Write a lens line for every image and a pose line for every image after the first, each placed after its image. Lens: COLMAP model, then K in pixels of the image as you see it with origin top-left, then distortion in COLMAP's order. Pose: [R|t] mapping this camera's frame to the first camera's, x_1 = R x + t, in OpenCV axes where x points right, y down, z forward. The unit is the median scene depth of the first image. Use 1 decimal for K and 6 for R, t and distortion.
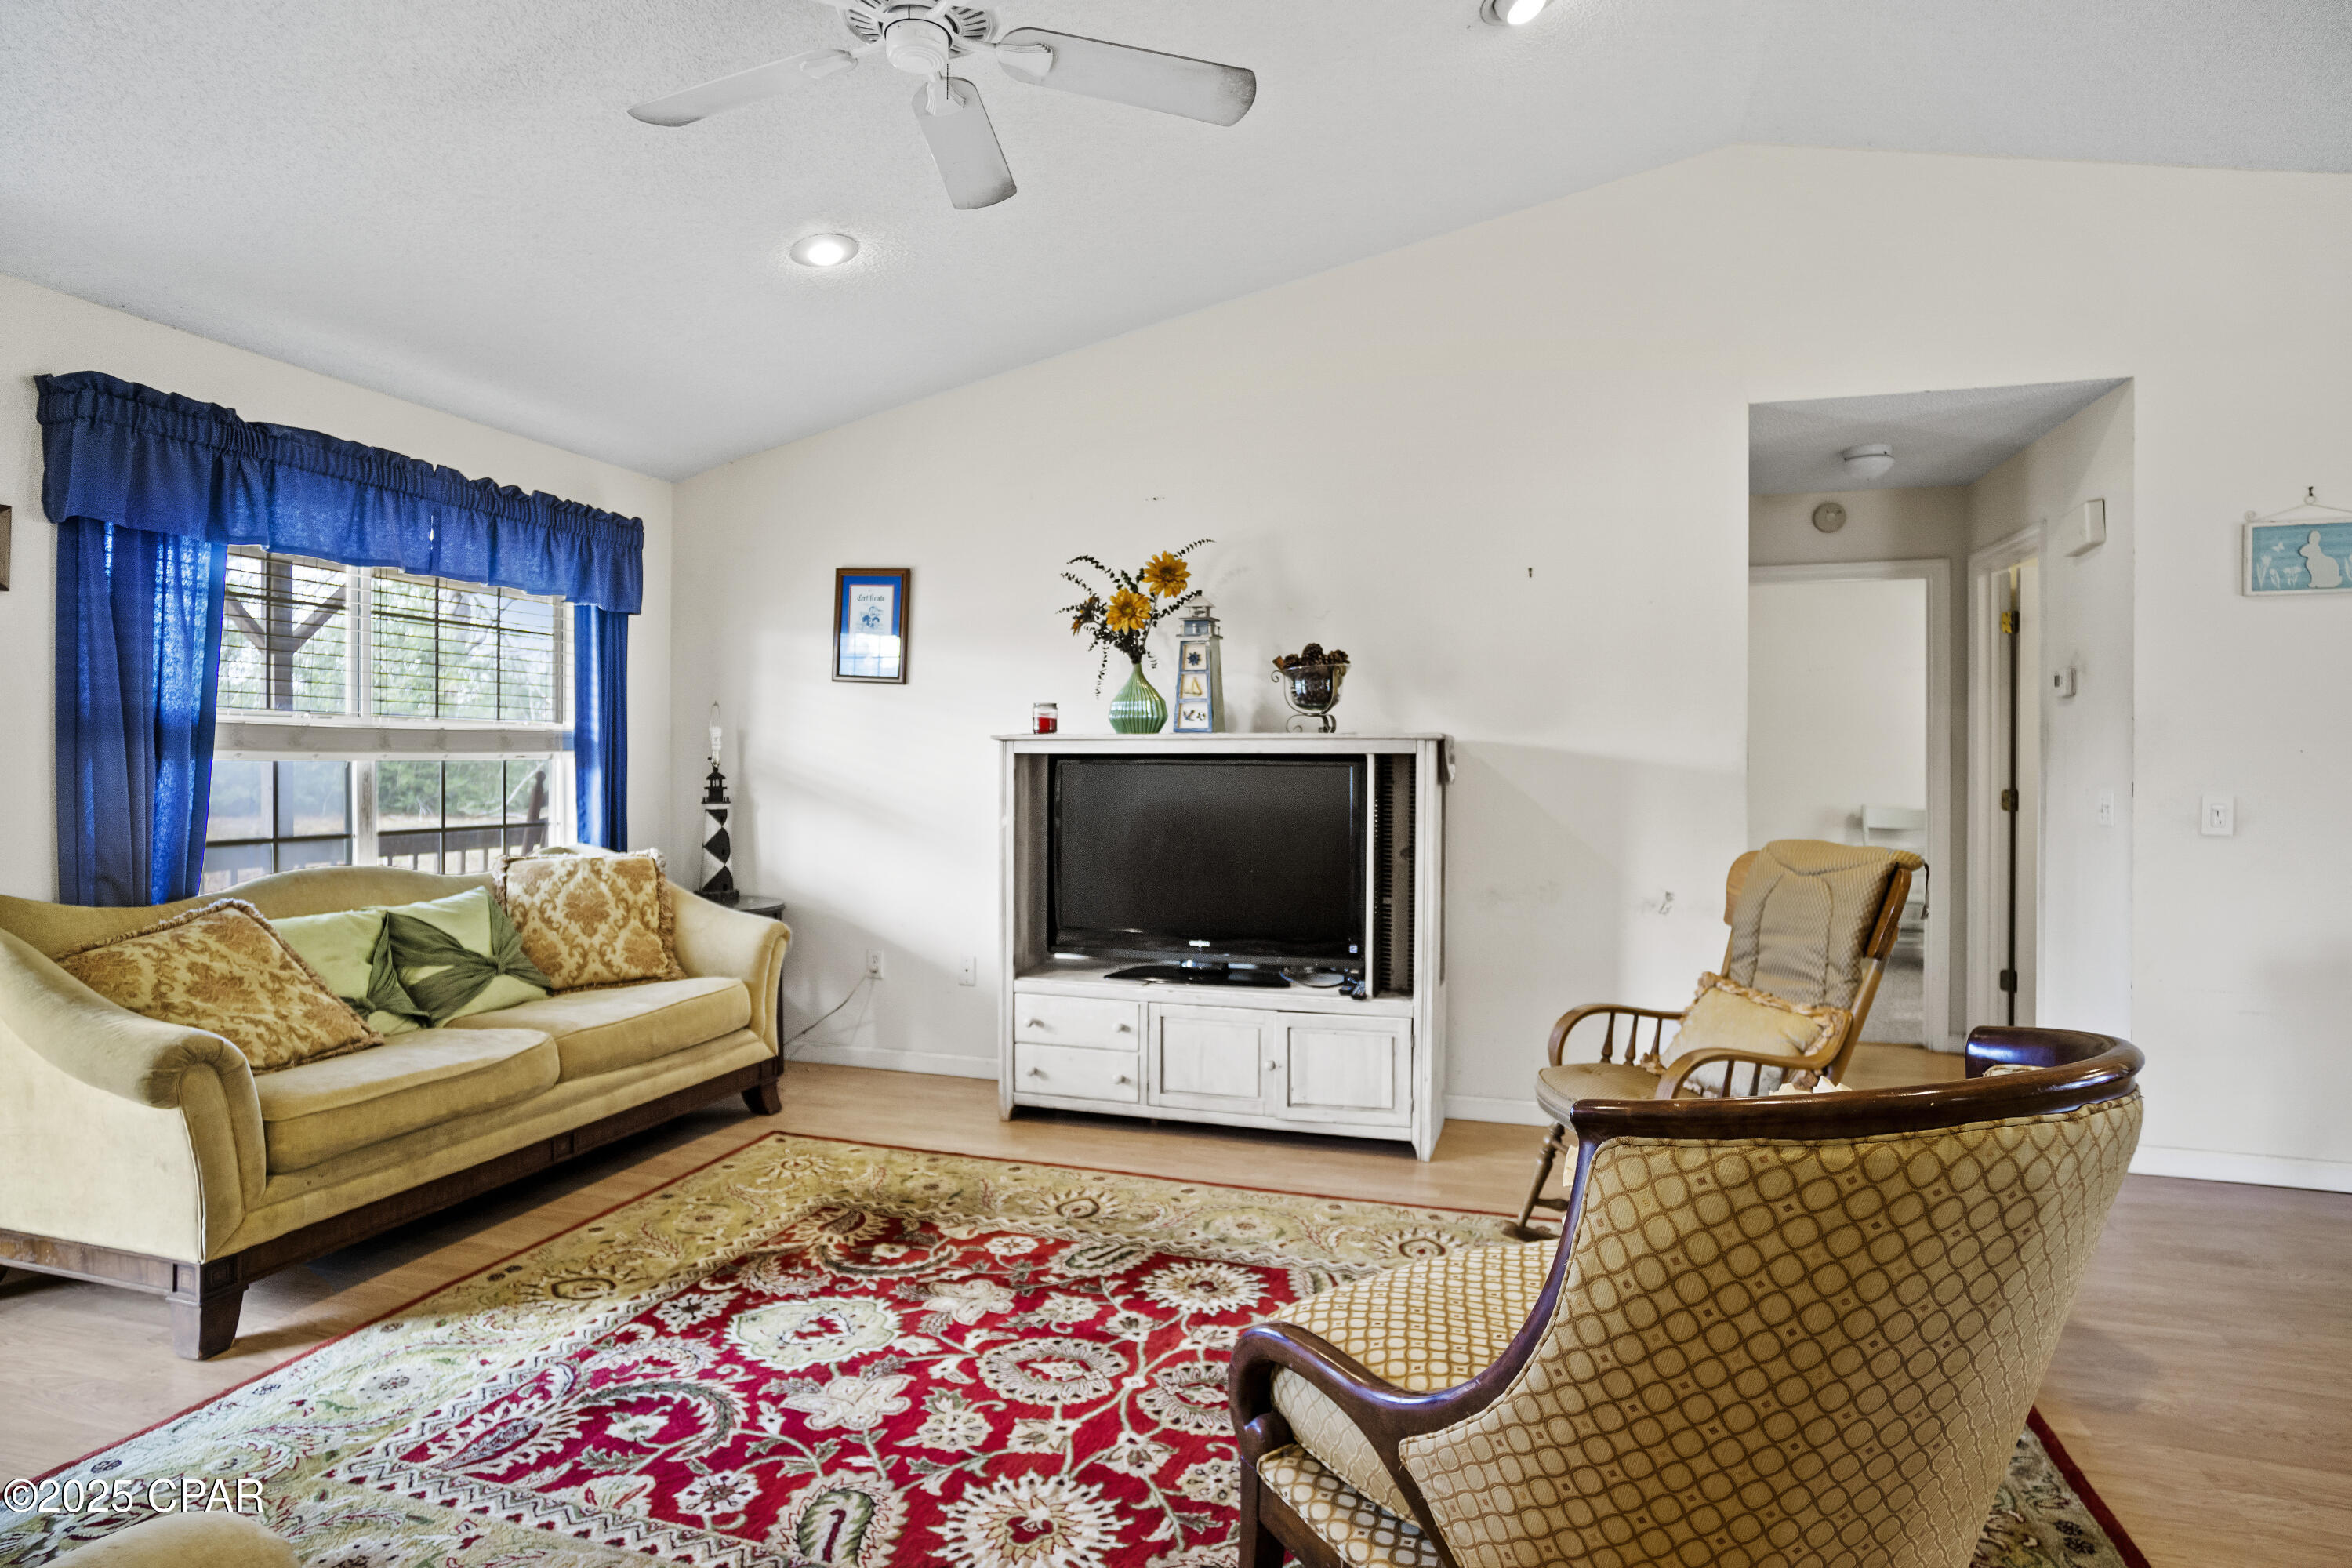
lens RADIAL K [[1268.5, 0, 1166.0], [0, 1268.5, 774.7], [0, 0, 1]] dist [-0.068692, 0.047567]
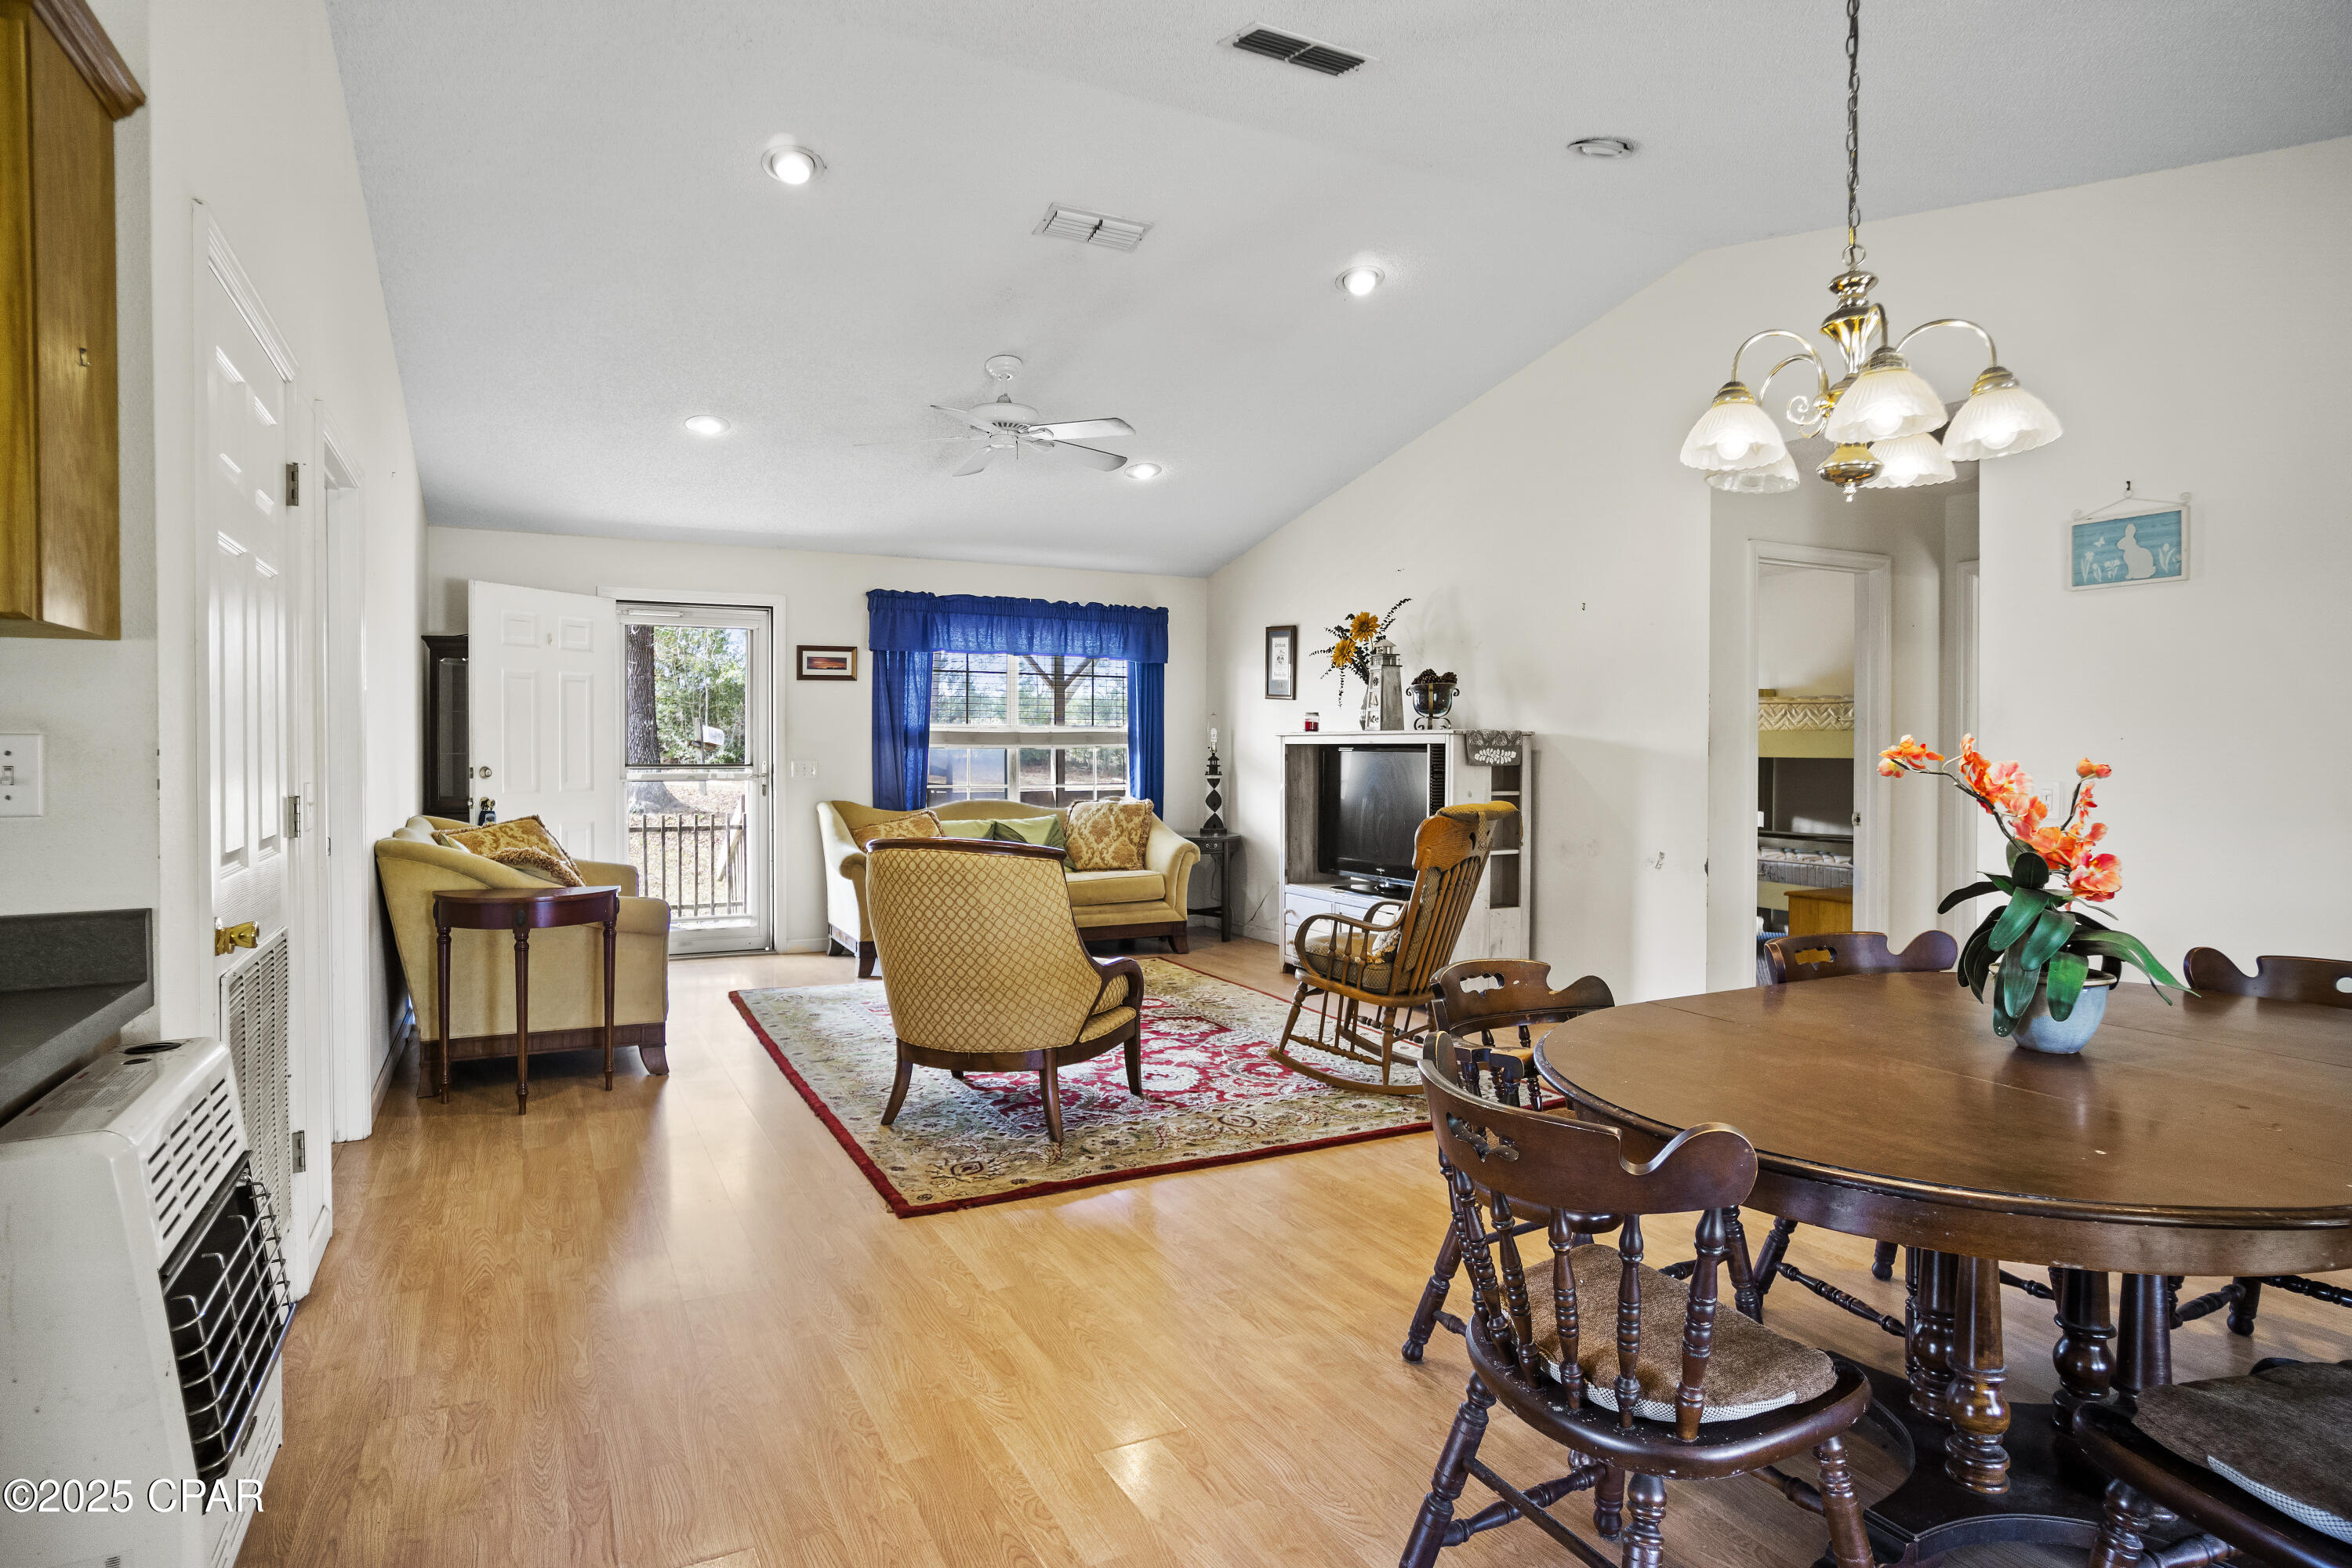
lens RADIAL K [[1279.7, 0, 1161.4], [0, 1279.7, 740.7], [0, 0, 1]] dist [-0.052265, 0.029439]
pose [[0.700484, -0.004457, -0.713654, 1.263046], [-0.009747, 0.999827, -0.015812, 0.008197], [0.713601, 0.018032, 0.700320, -0.341825]]
